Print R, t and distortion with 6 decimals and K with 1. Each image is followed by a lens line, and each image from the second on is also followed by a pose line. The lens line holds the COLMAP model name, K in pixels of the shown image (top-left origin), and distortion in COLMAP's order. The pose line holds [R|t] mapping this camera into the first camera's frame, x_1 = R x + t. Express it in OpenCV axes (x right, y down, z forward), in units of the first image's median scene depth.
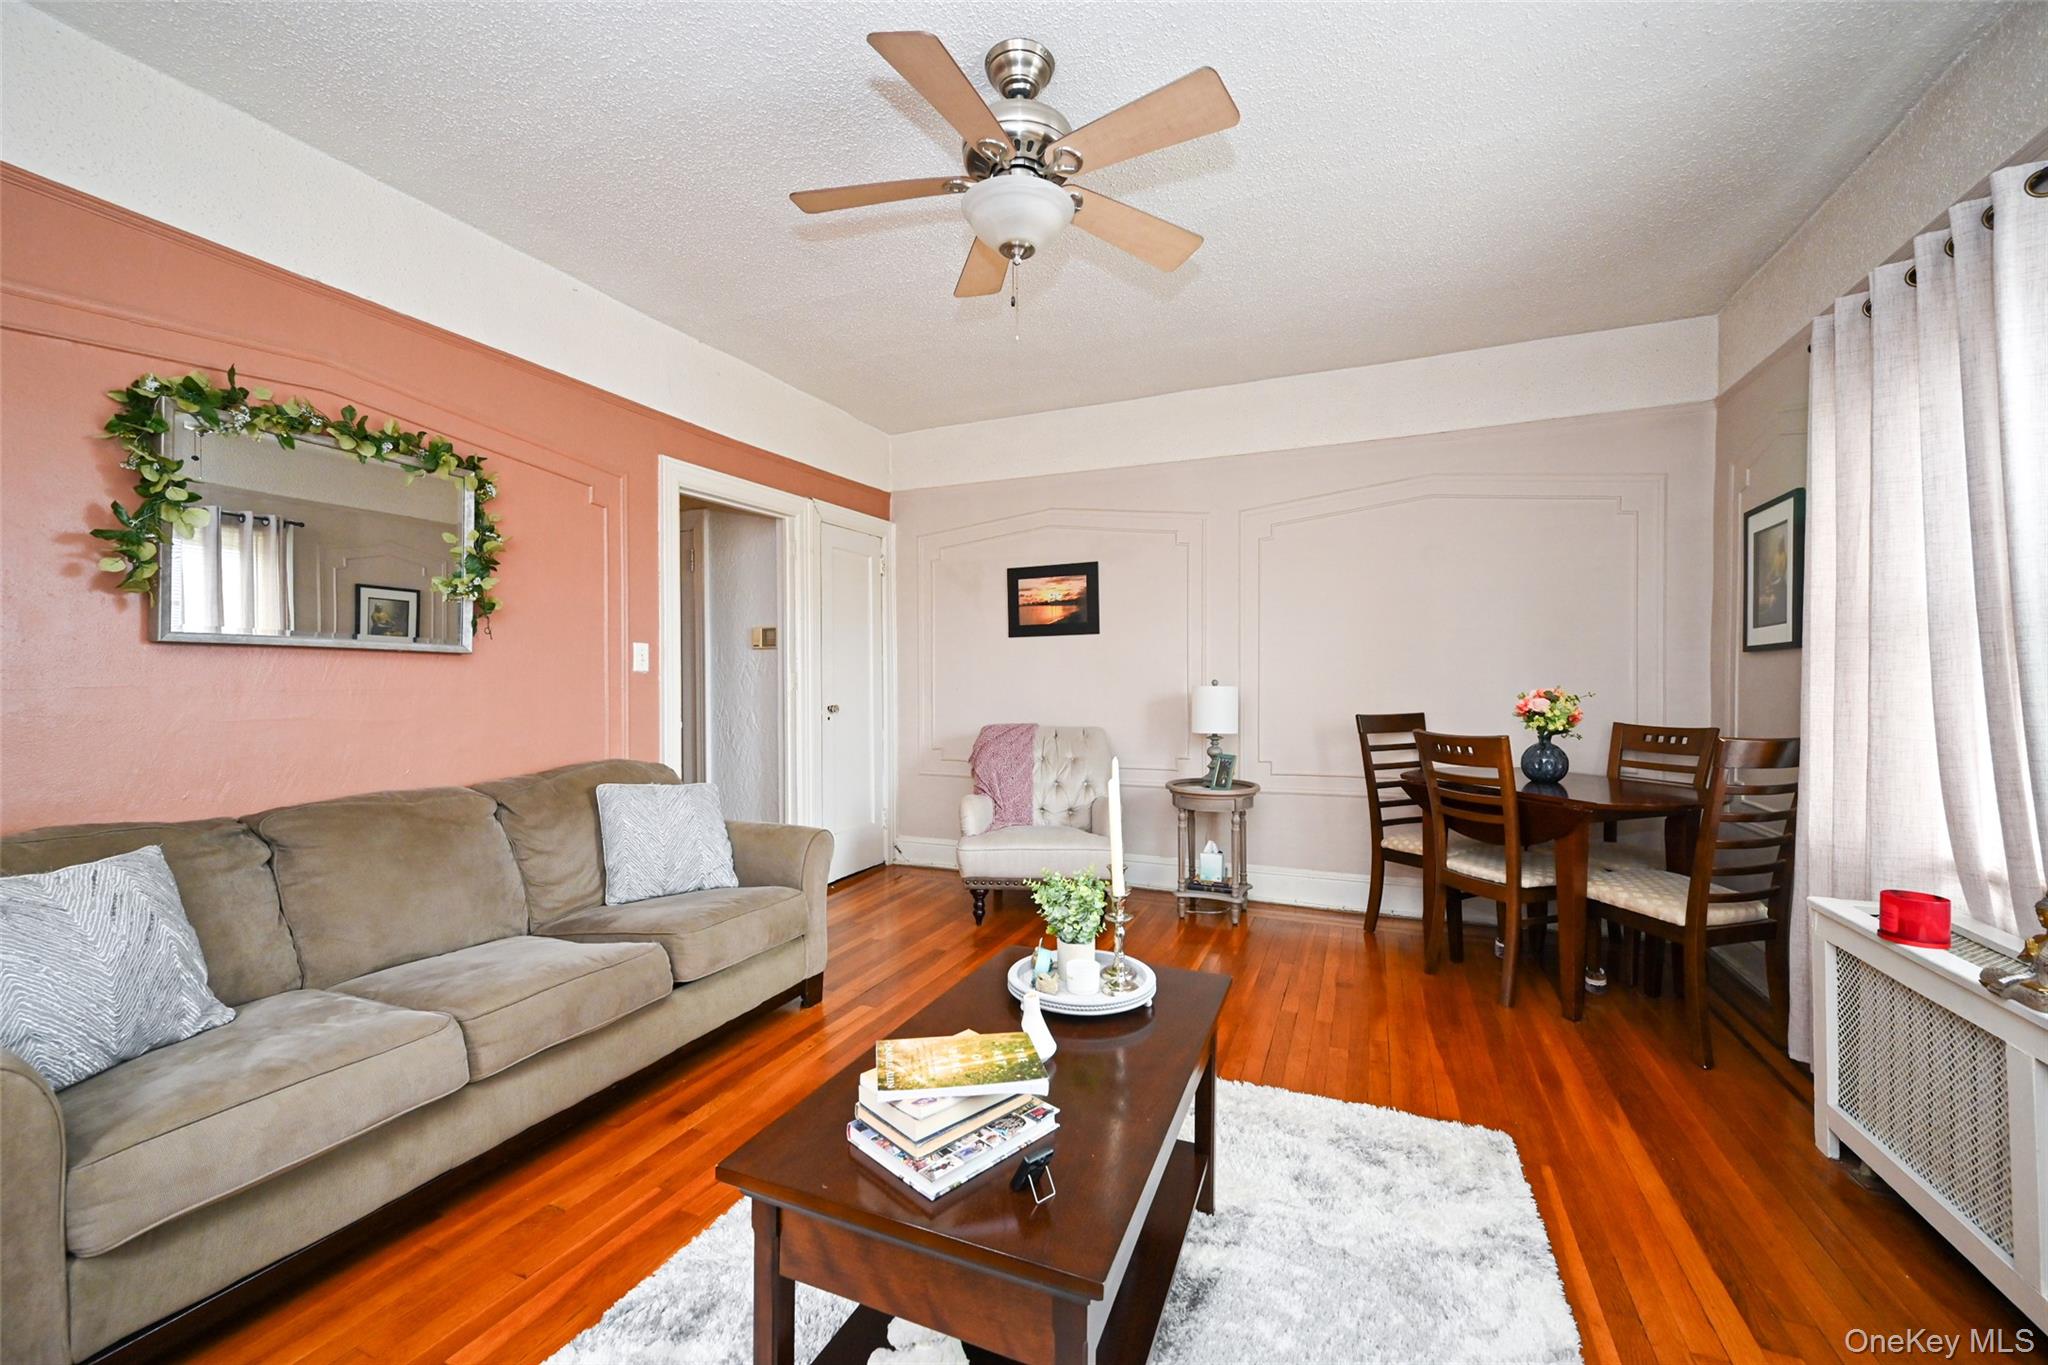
lens RADIAL K [[805.1, 0, 1022.0], [0, 805.1, 681.8], [0, 0, 1]] dist [-0.001366, 0.000059]
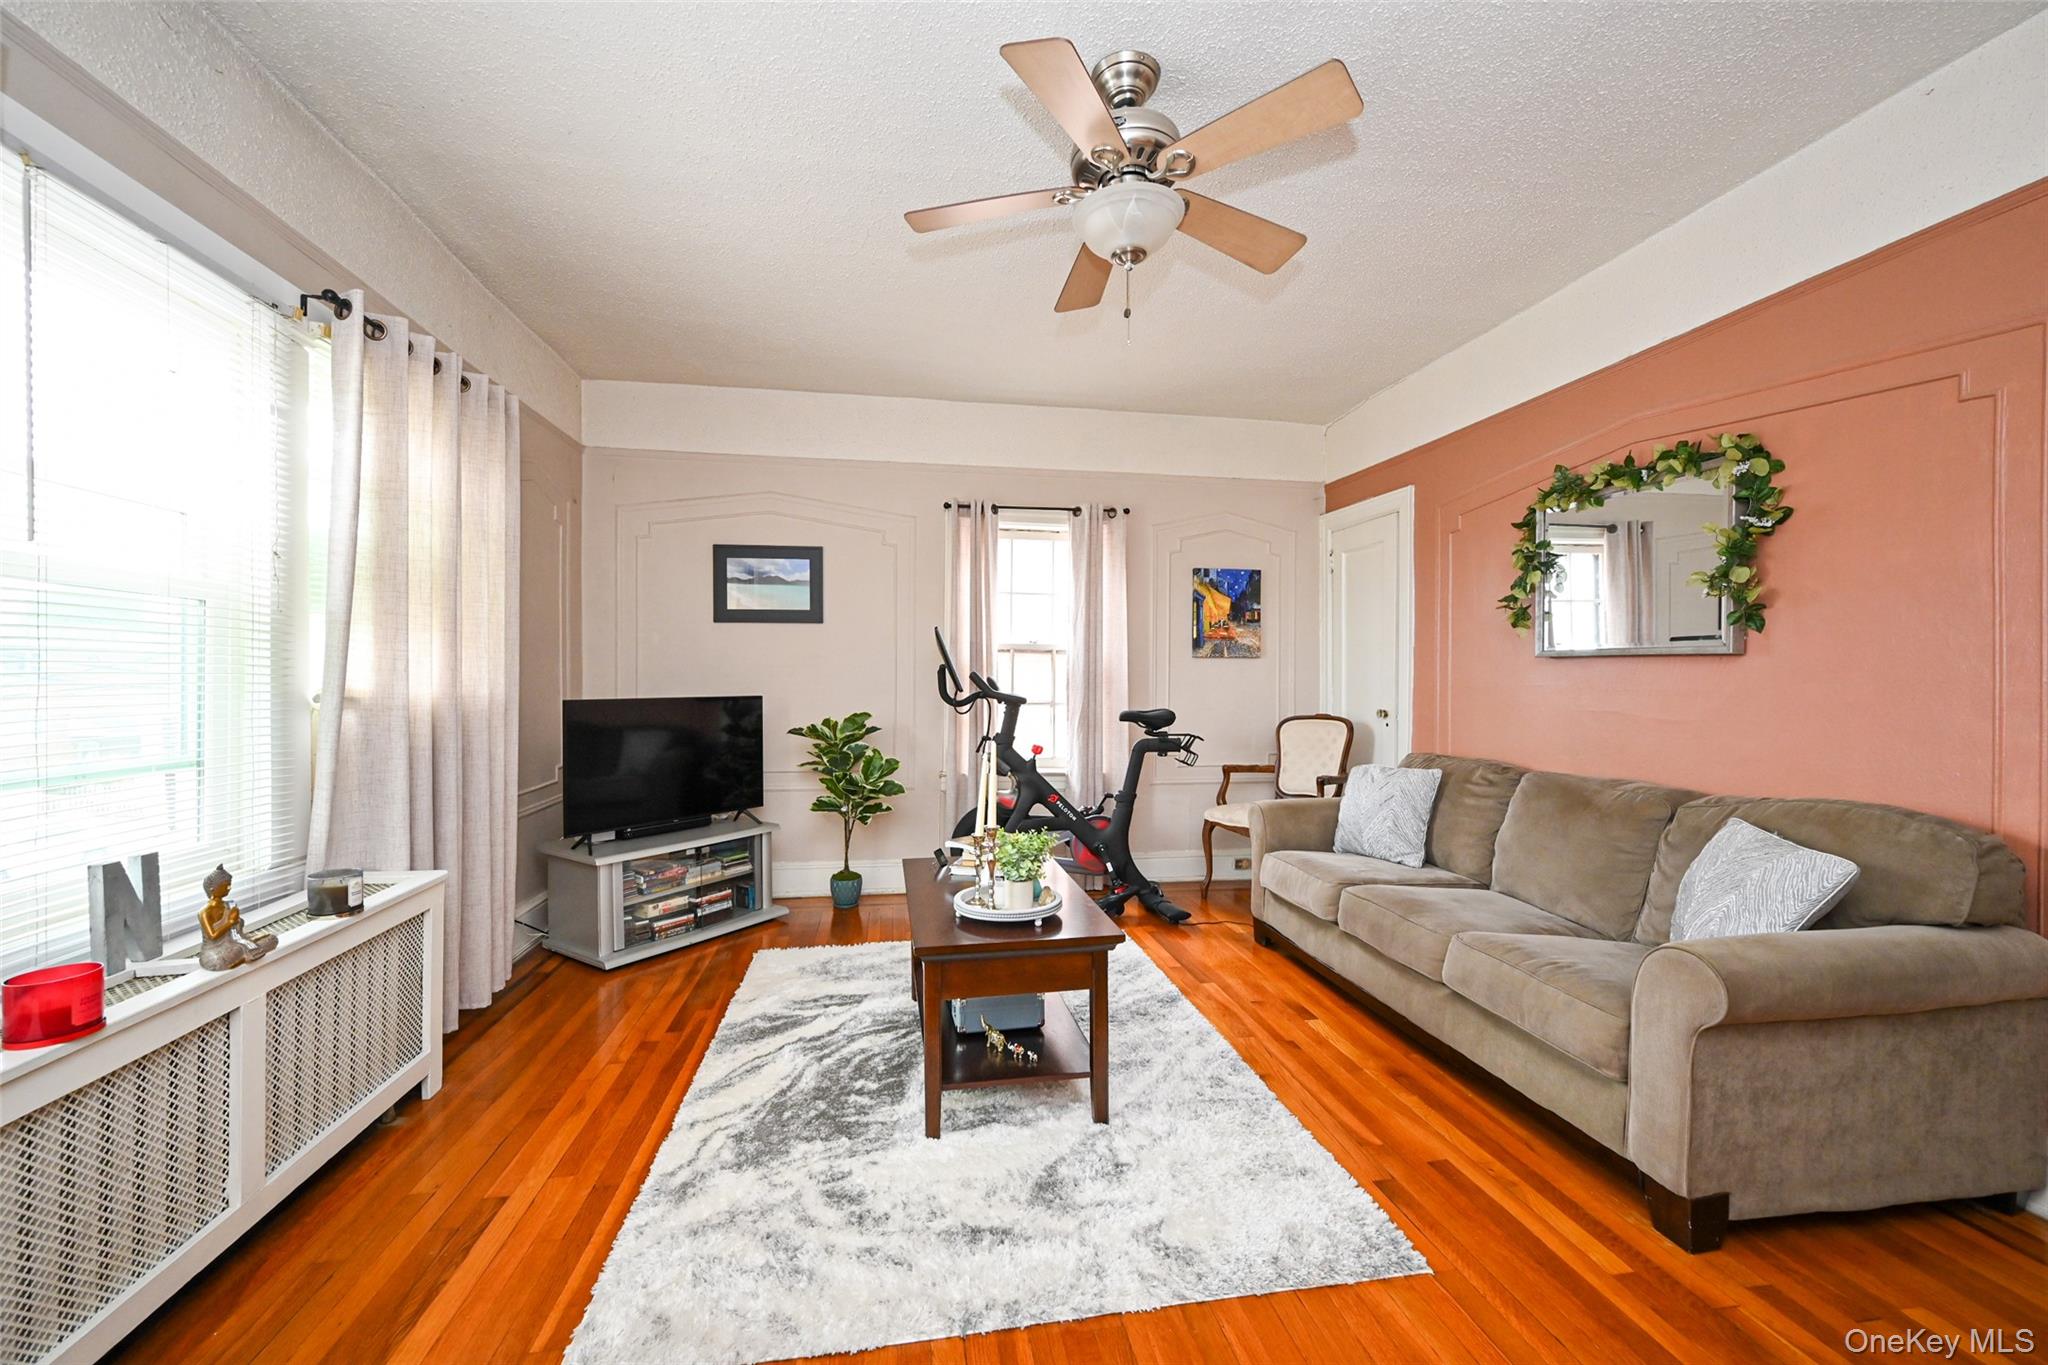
lens RADIAL K [[805.1, 0, 1026.5], [0, 805.1, 676.6], [0, 0, 1]] dist [-0.001366, 0.000059]
pose [[-0.833073, 0.000096, -0.553164, 0.648085], [-0.006530, 0.999929, 0.010008, -0.016739], [0.553125, 0.011949, -0.833013, 1.738325]]
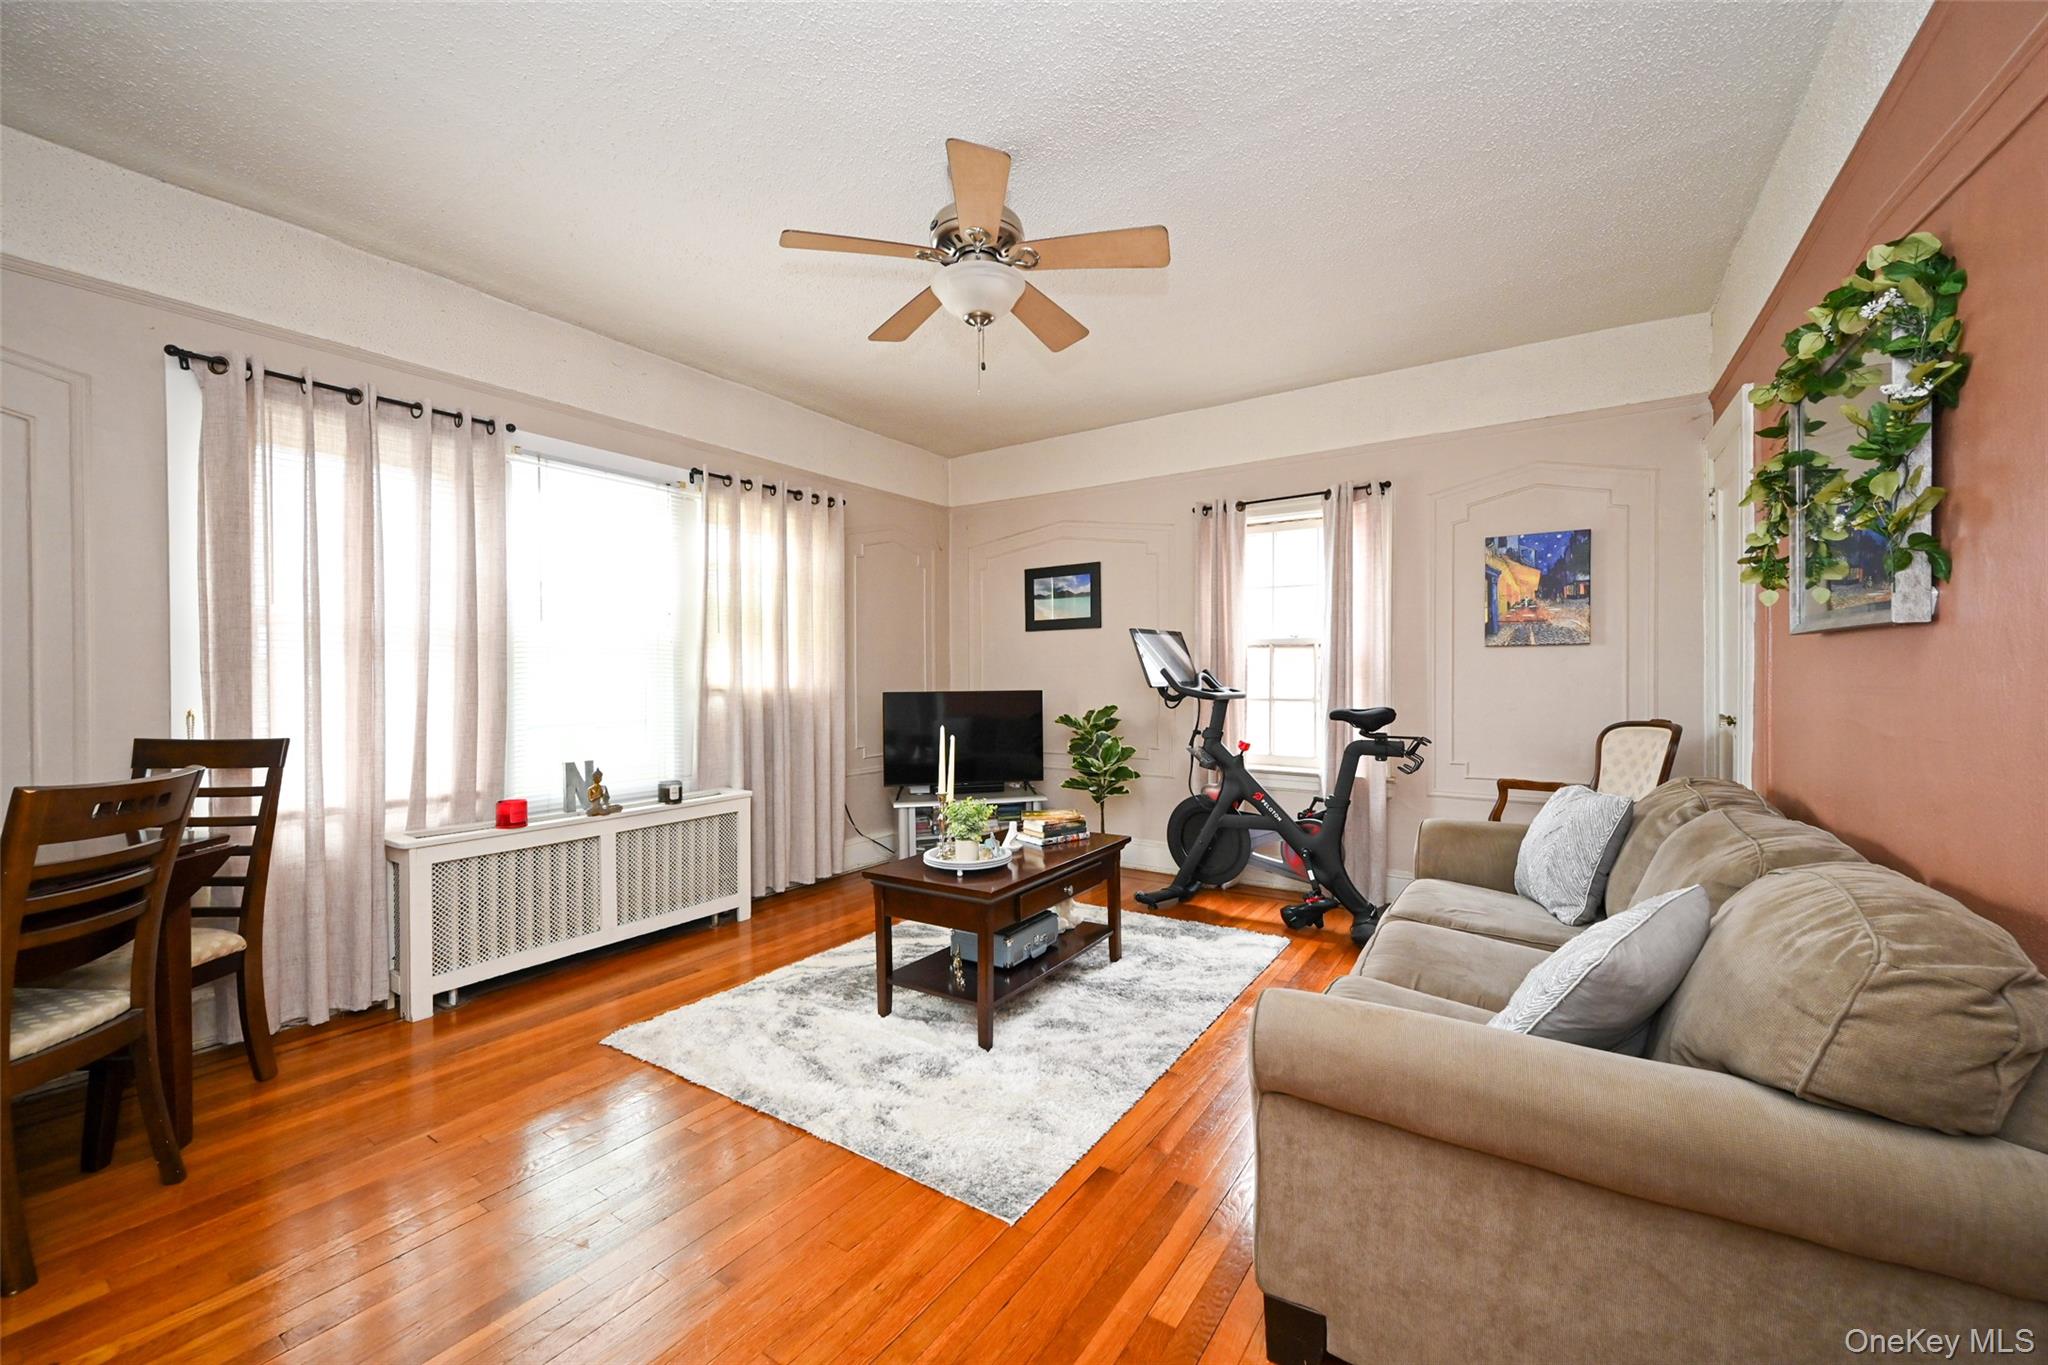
lens RADIAL K [[805.1, 0, 1028.2], [0, 805.1, 675.5], [0, 0, 1]] dist [-0.001366, 0.000059]
pose [[-0.985737, 0.009950, 0.167996, -0.276474], [0.011900, 0.999873, 0.010607, -0.016872], [-0.167870, 0.012455, -0.985731, 2.131744]]
